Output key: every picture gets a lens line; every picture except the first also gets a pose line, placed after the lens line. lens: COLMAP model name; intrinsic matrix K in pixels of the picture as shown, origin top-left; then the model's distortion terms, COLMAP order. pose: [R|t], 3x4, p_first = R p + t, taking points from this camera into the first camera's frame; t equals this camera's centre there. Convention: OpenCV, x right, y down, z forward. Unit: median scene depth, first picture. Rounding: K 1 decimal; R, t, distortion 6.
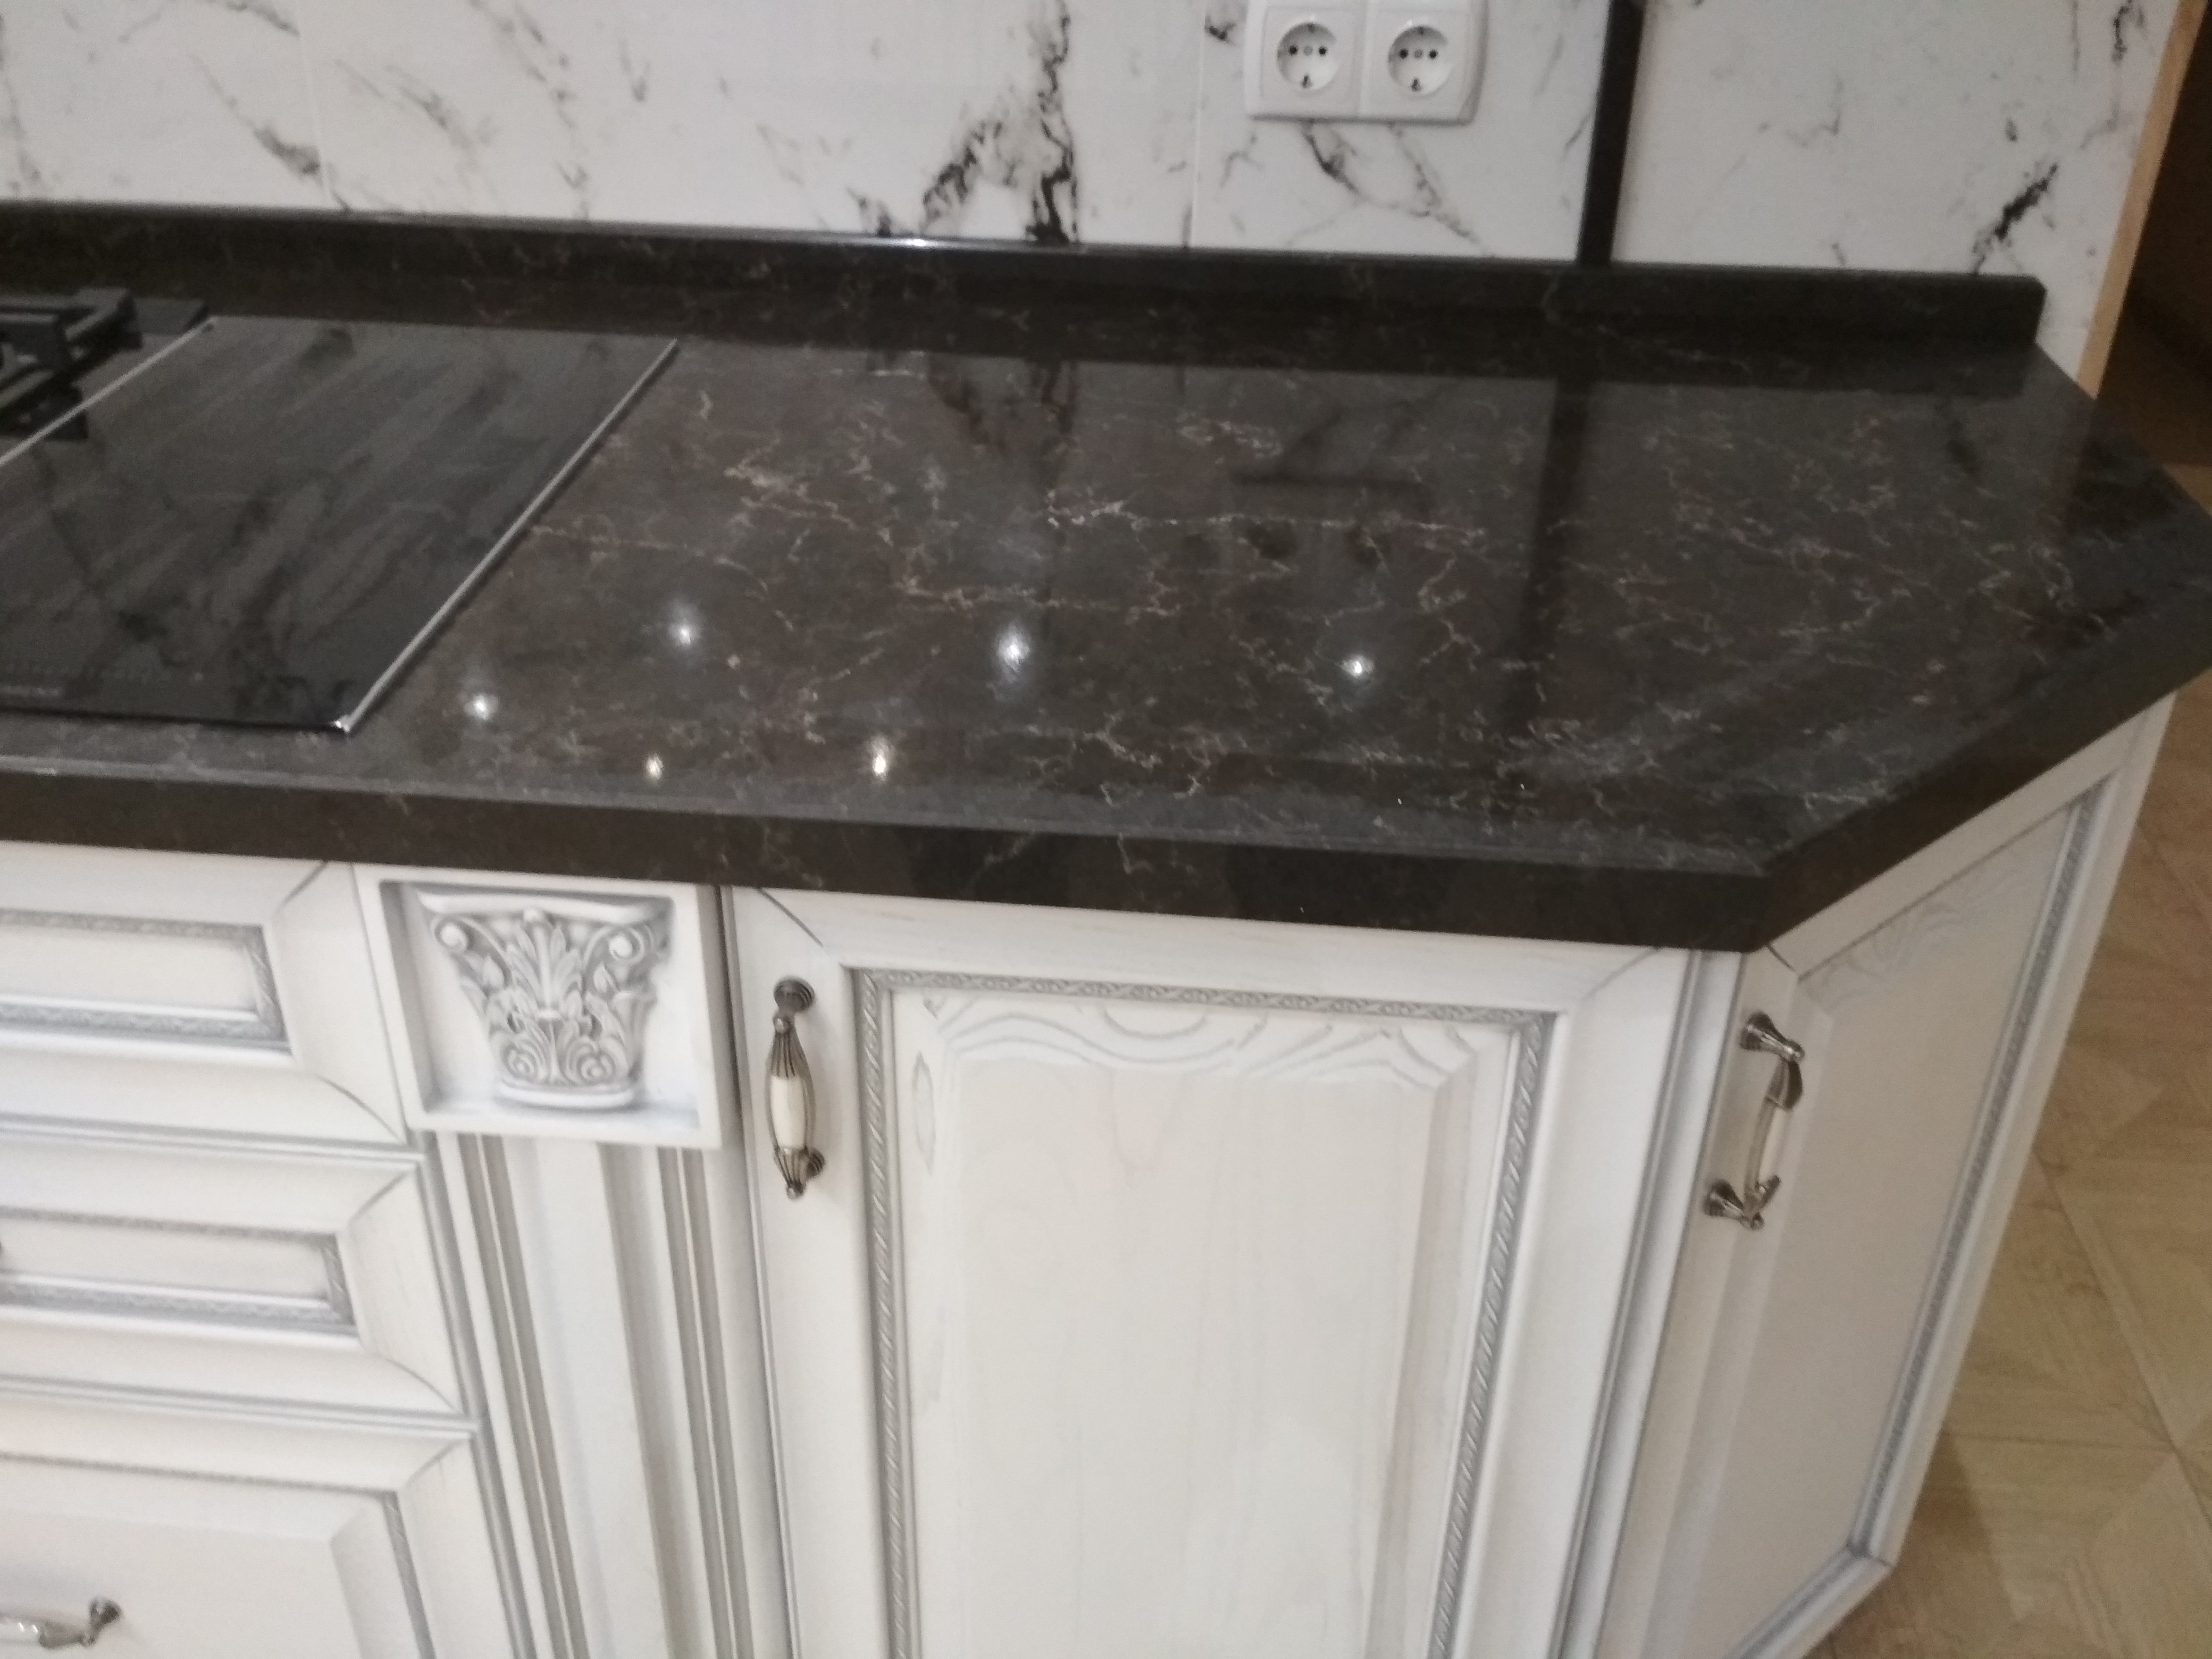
lens RADIAL K [[1946.8, 0, 1097.0], [0, 1946.8, 834.0], [0, 0, 1]] dist [0.125831, -0.270569]
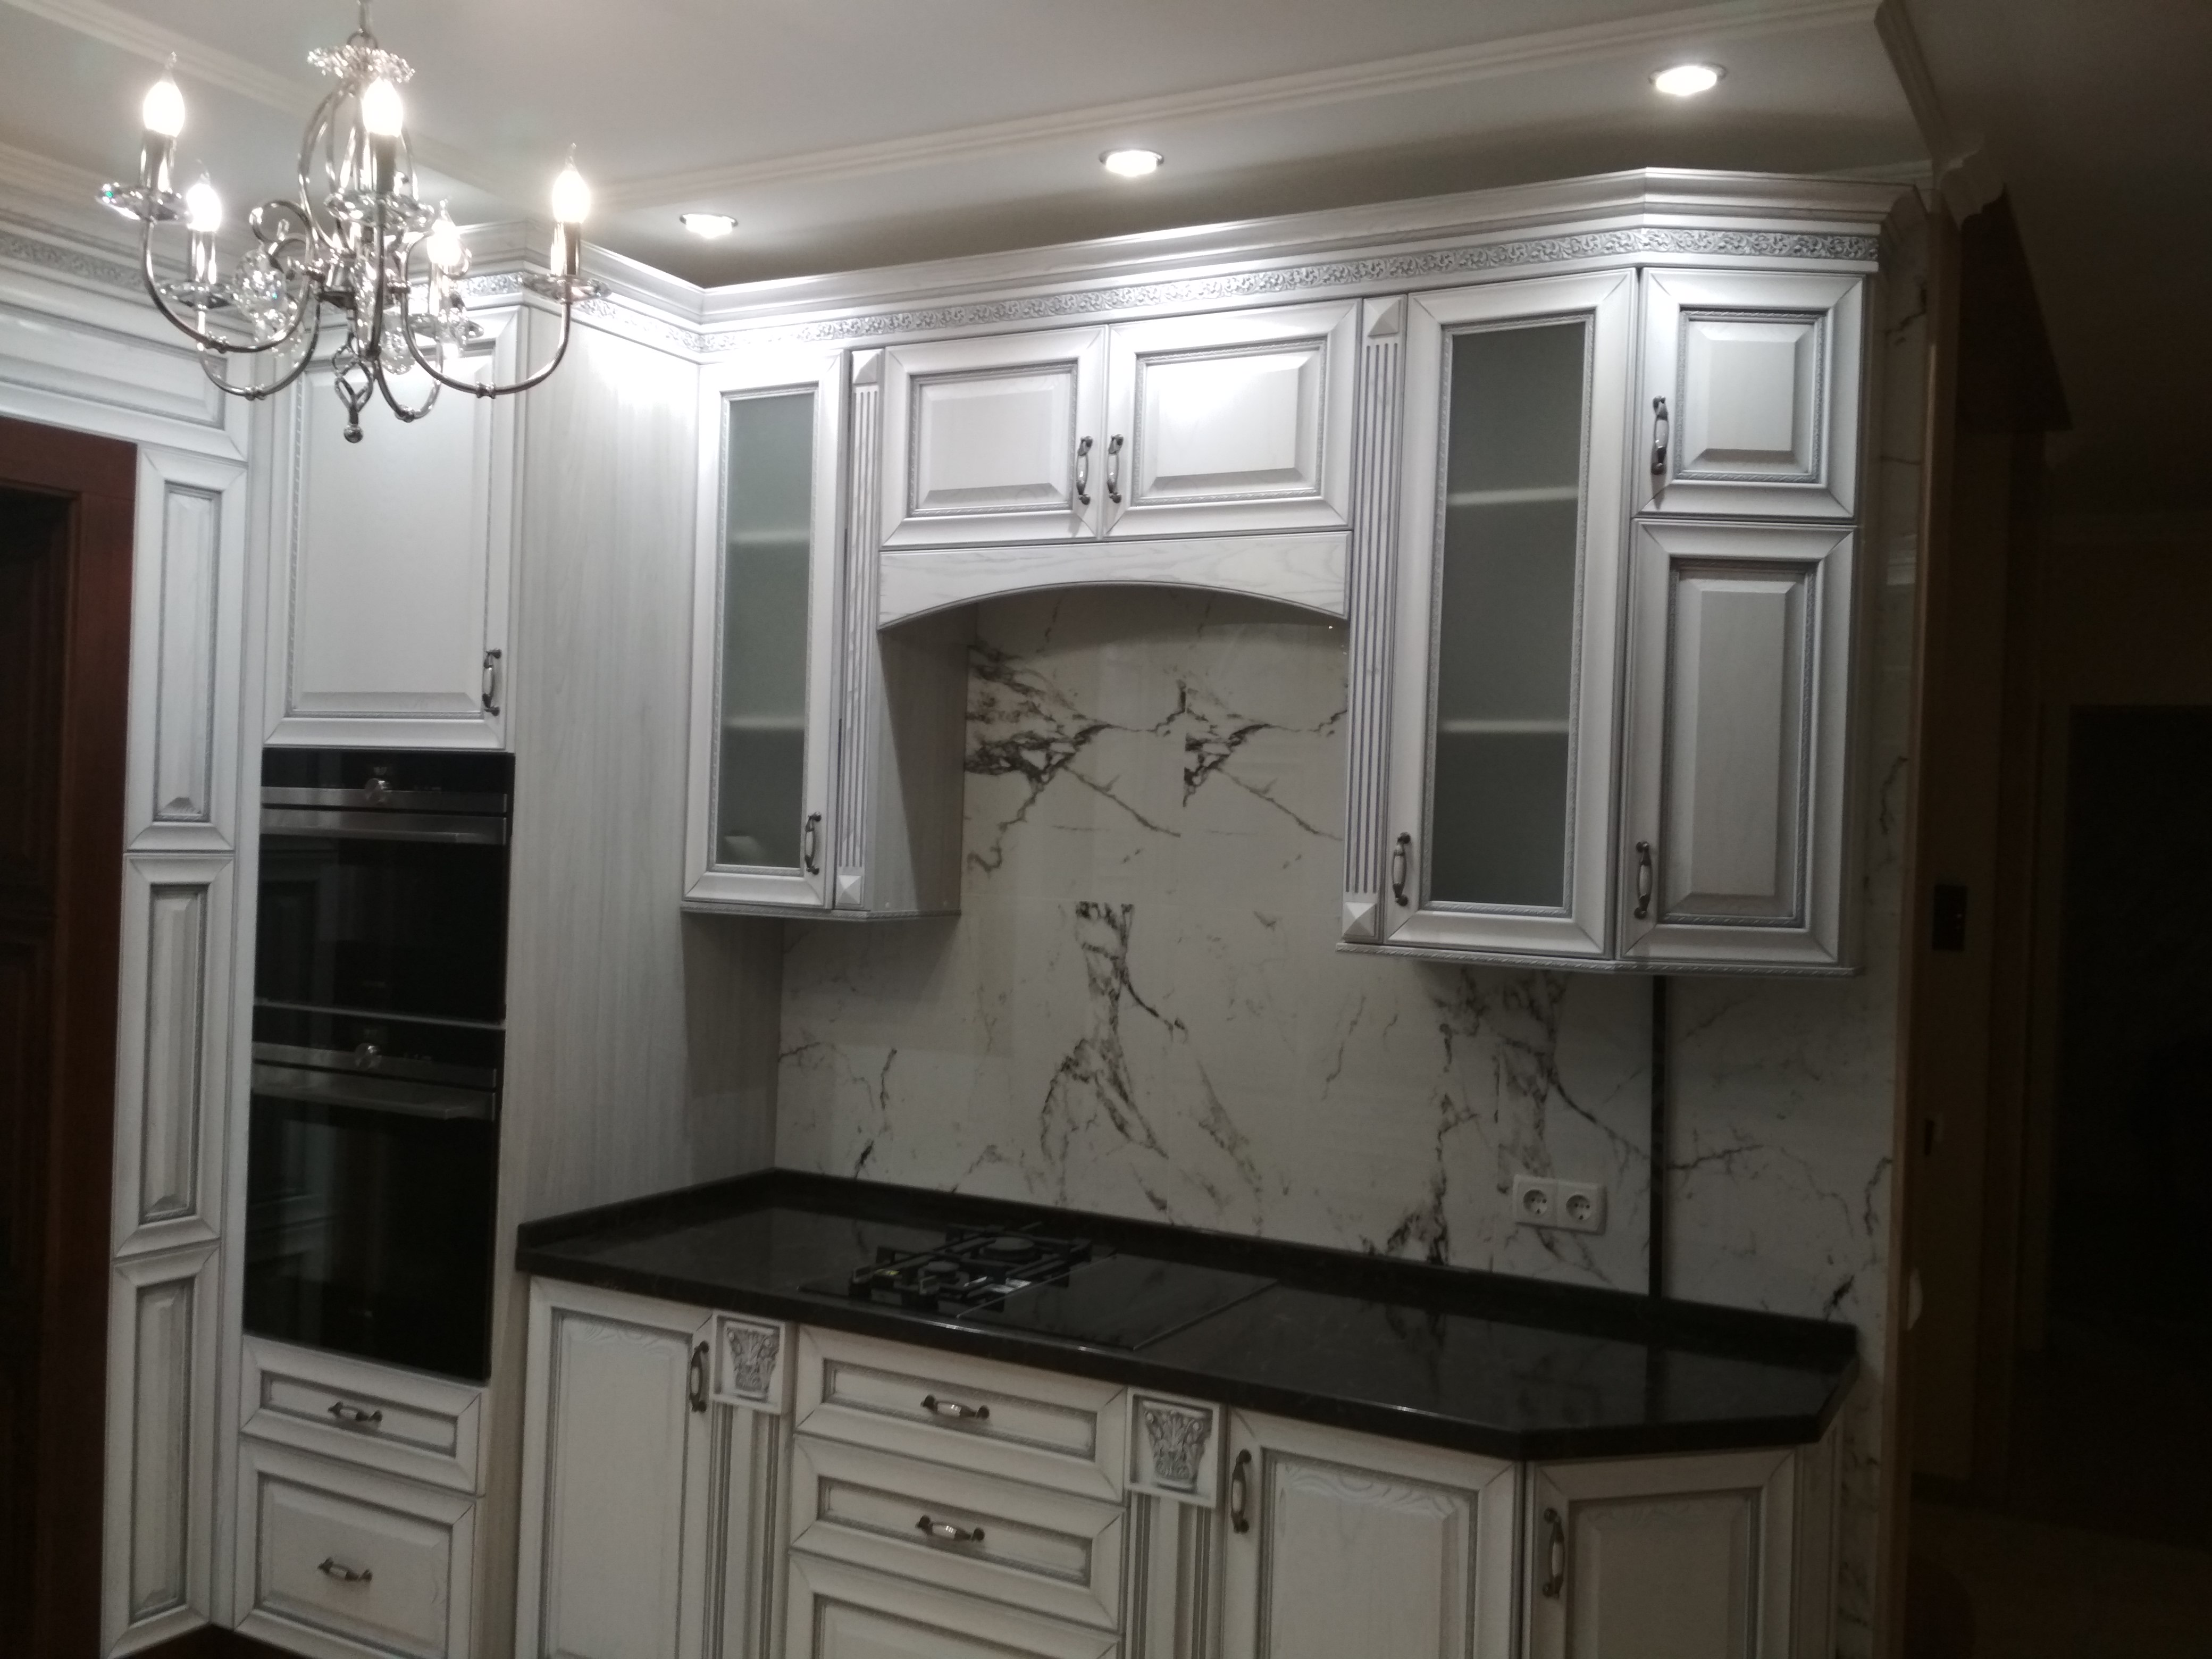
lens RADIAL K [[1946.8, 0, 1097.0], [0, 1946.8, 834.0], [0, 0, 1]] dist [0.125831, -0.270569]
pose [[0.915075, 0.016053, -0.402965, 0.585079], [-0.228448, 0.844065, -0.485145, 0.546914], [0.332341, 0.536000, 0.776050, -1.367734]]
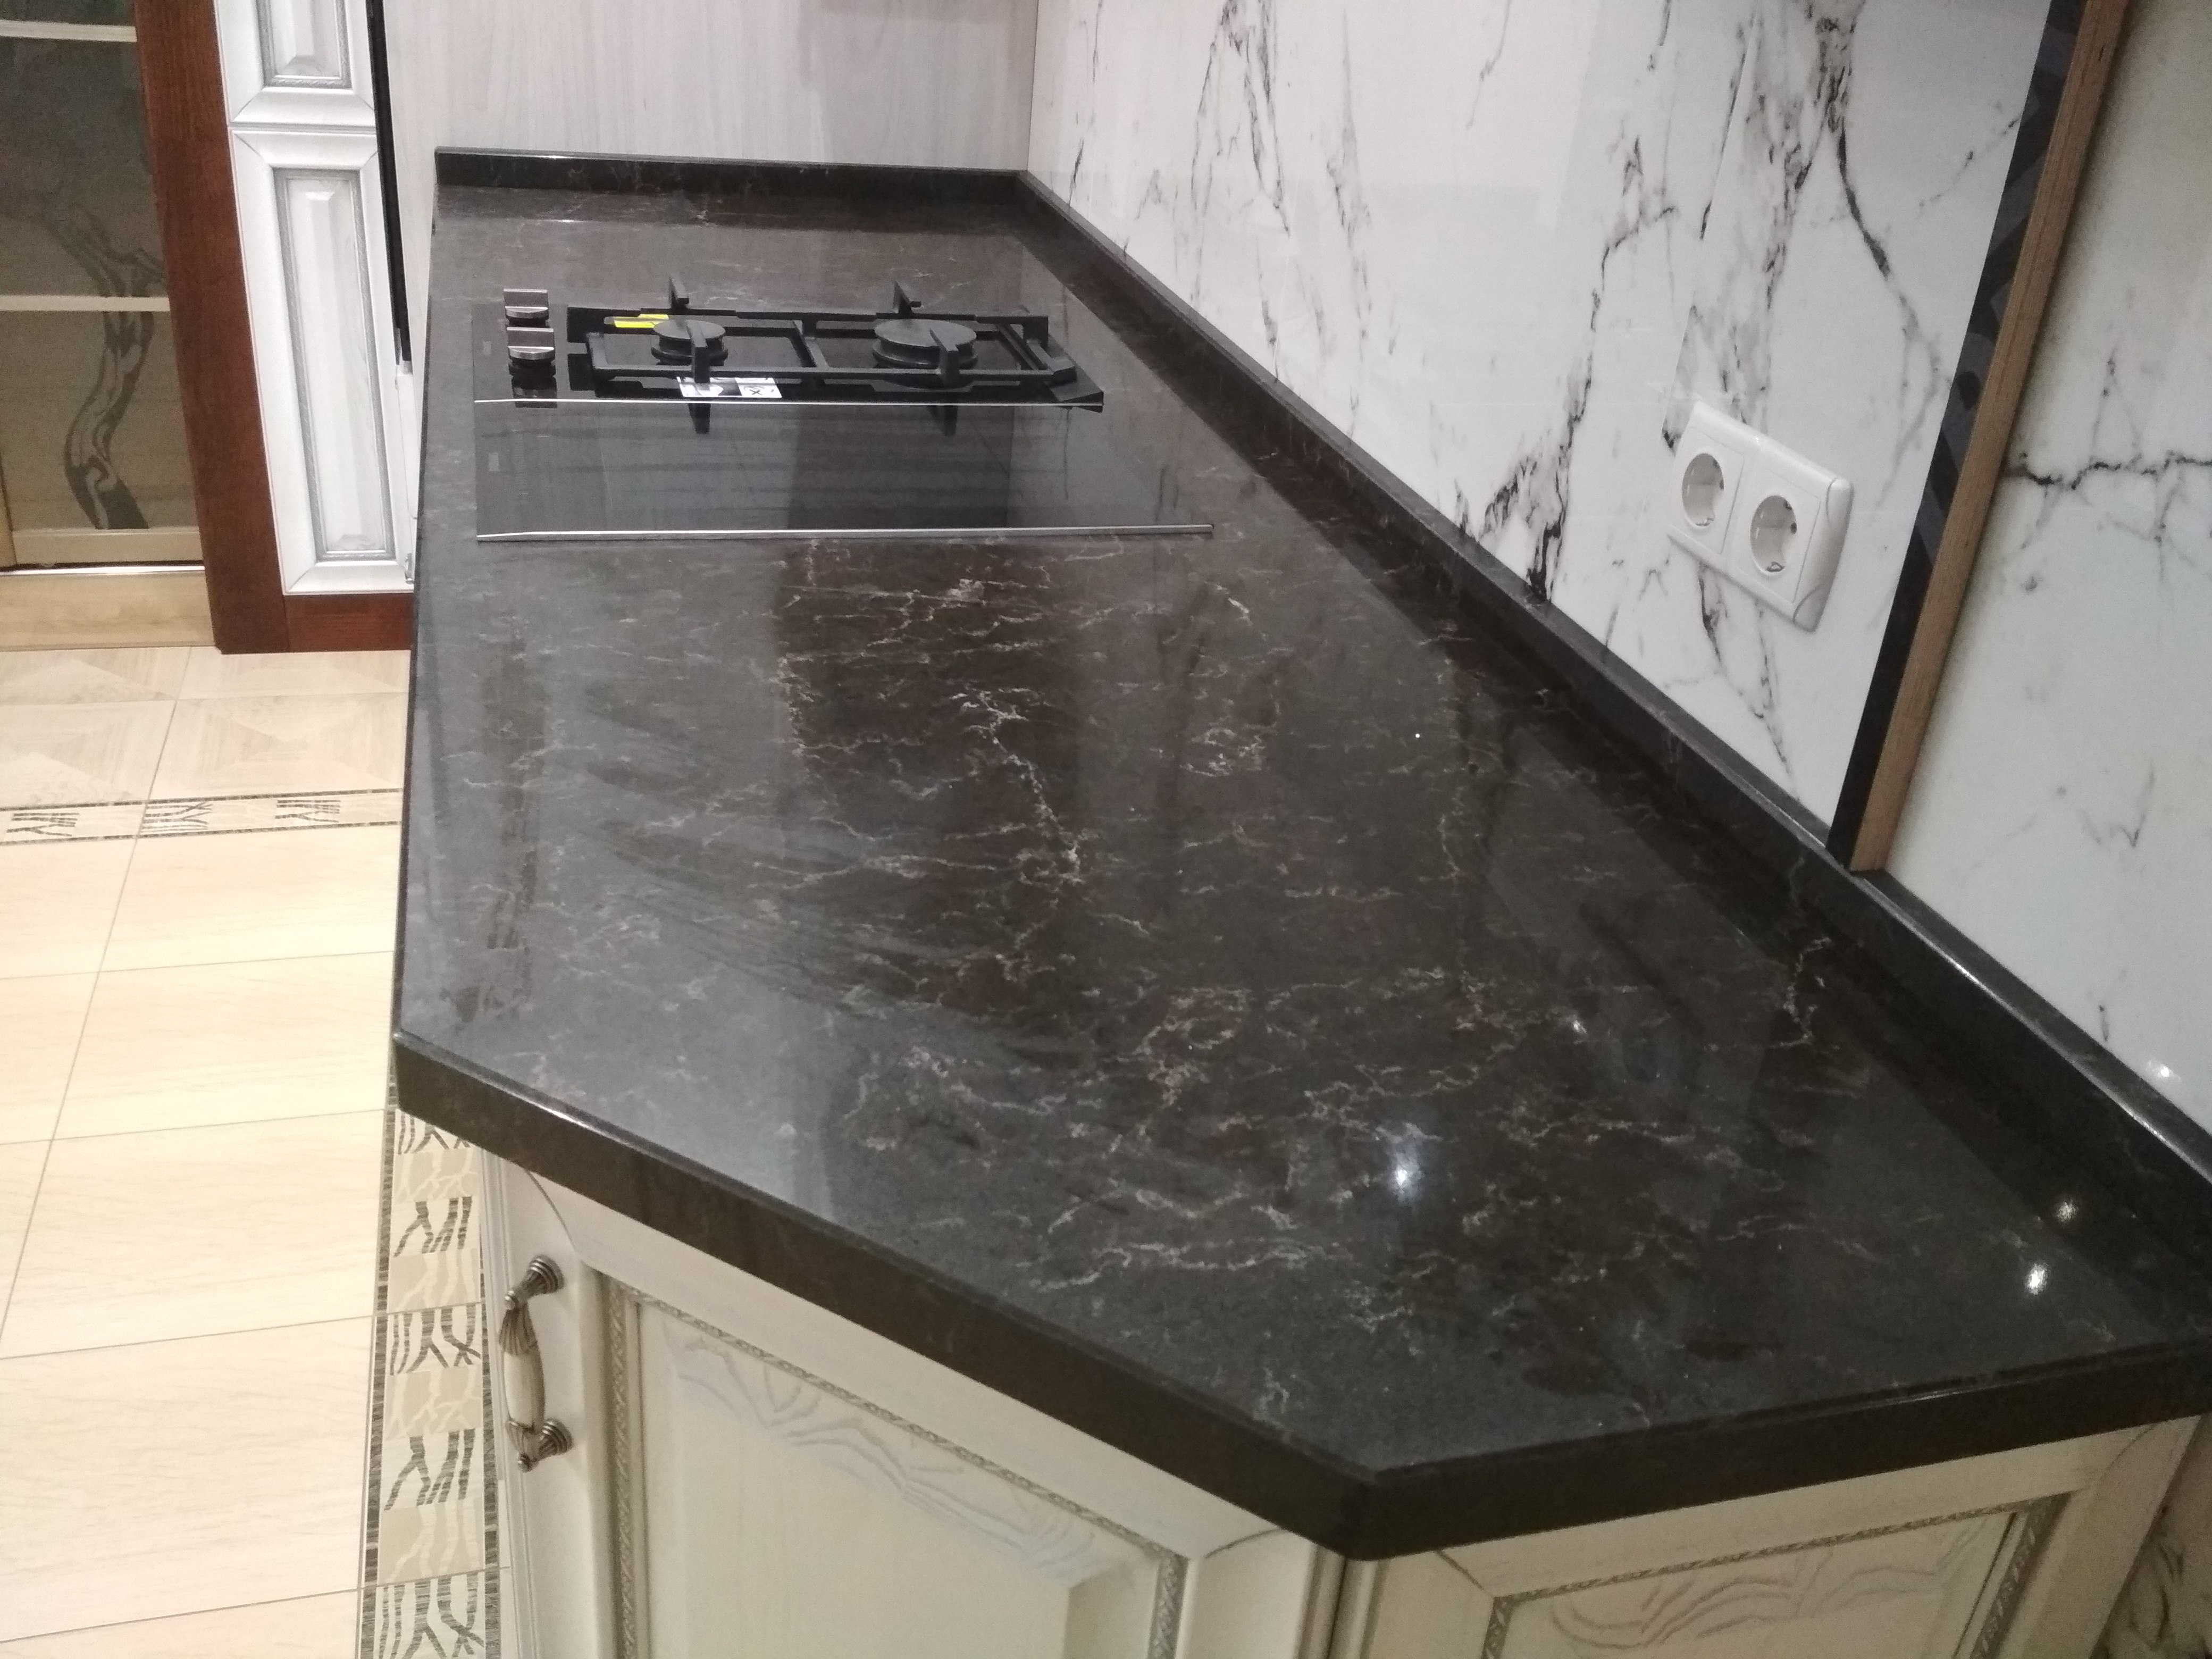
lens RADIAL K [[1946.8, 0, 1097.0], [0, 1946.8, 834.0], [0, 0, 1]] dist [0.125831, -0.270569]
pose [[0.351502, 0.455729, -0.817776, 0.764860], [-0.554871, 0.804971, 0.210095, -0.298564], [0.754032, 0.379911, 0.535820, 0.384207]]
